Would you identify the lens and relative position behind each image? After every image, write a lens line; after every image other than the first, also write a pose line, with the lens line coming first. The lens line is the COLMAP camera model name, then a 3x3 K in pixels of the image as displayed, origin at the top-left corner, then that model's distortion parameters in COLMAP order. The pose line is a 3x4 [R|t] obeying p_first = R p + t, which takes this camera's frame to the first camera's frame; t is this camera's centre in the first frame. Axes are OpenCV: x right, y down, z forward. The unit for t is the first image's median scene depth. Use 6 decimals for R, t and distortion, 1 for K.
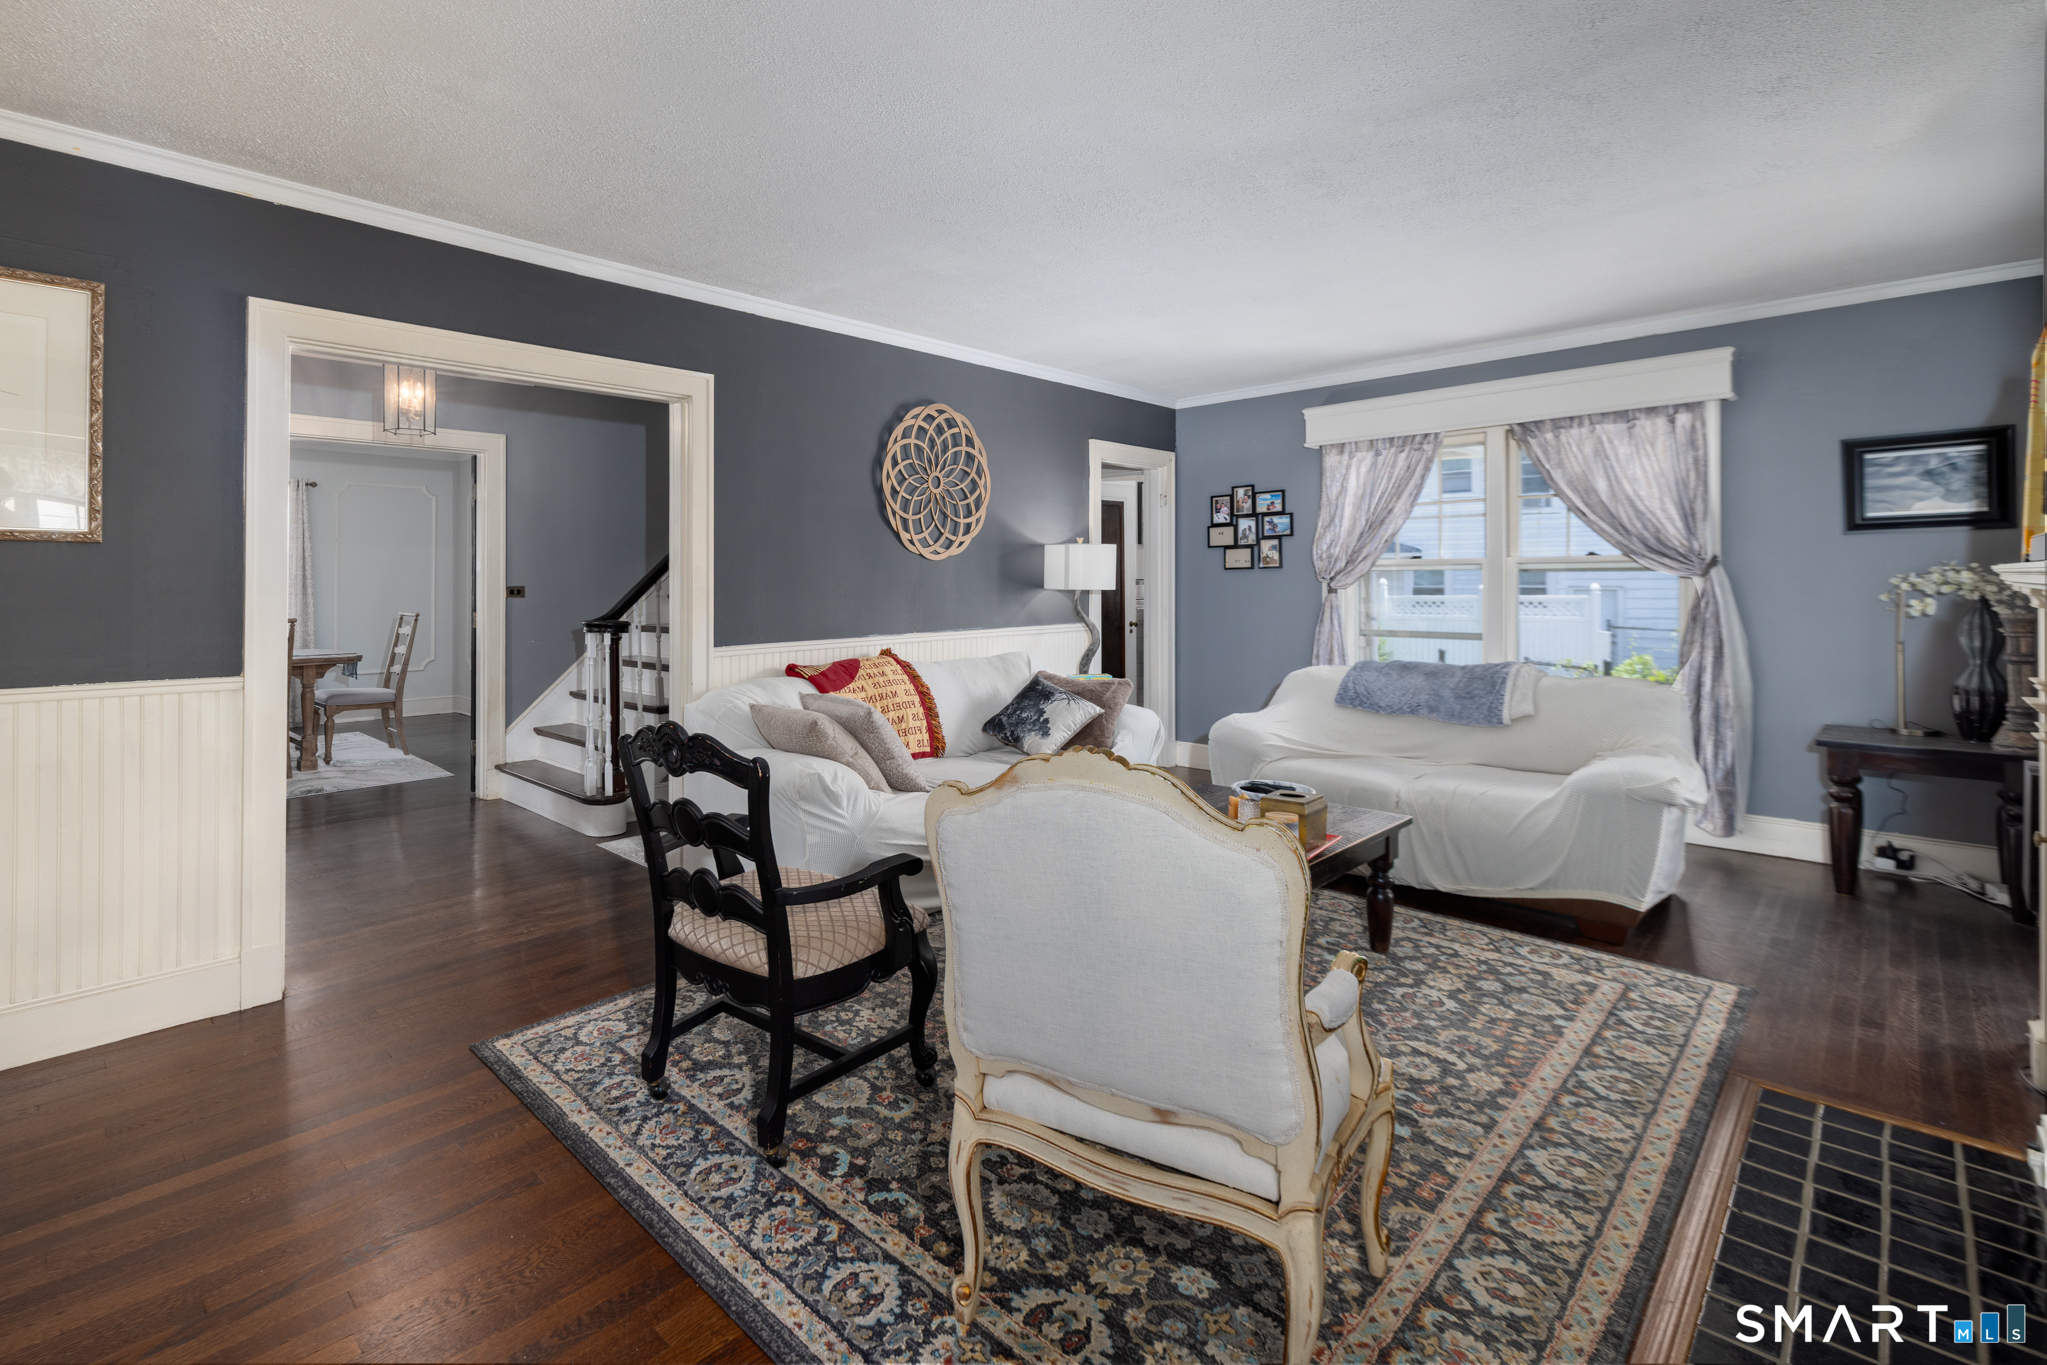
lens RADIAL K [[943.0, 0, 903.9], [0, 943.0, 596.5], [0, 0, 1]] dist [0.004604, -0.001281]
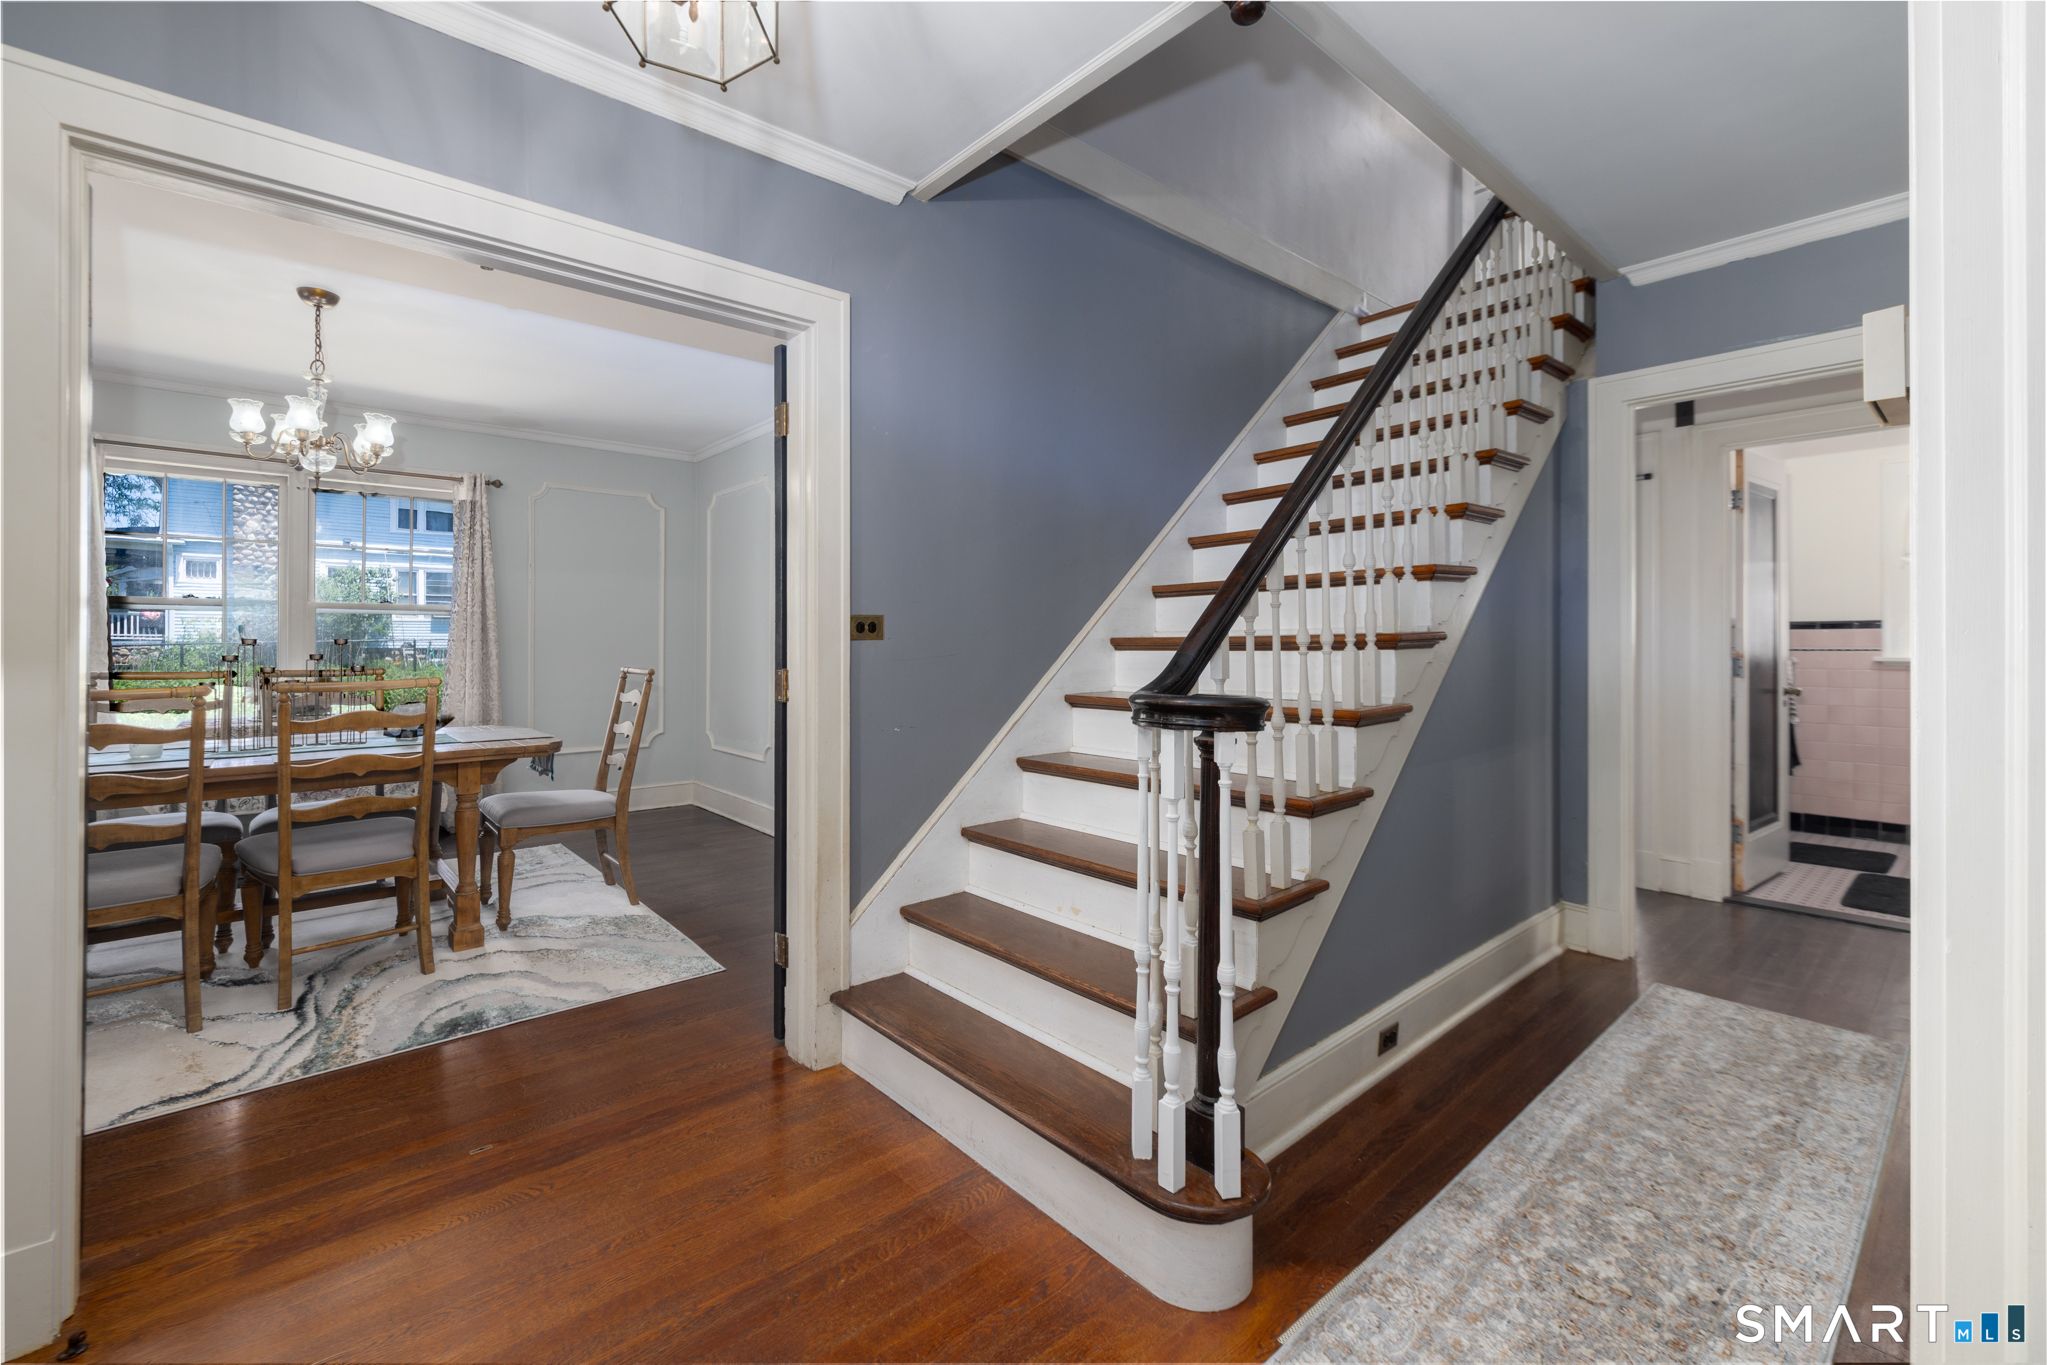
lens RADIAL K [[863.6, 0, 1030.0], [0, 863.6, 645.0], [0, 0, 1]] dist [0.000897, 0.000253]
pose [[0.999338, -0.003833, -0.036185, -0.271433], [0.003738, 0.999989, -0.002714, 0.004897], [0.036195, 0.002577, 0.999341, 0.489219]]
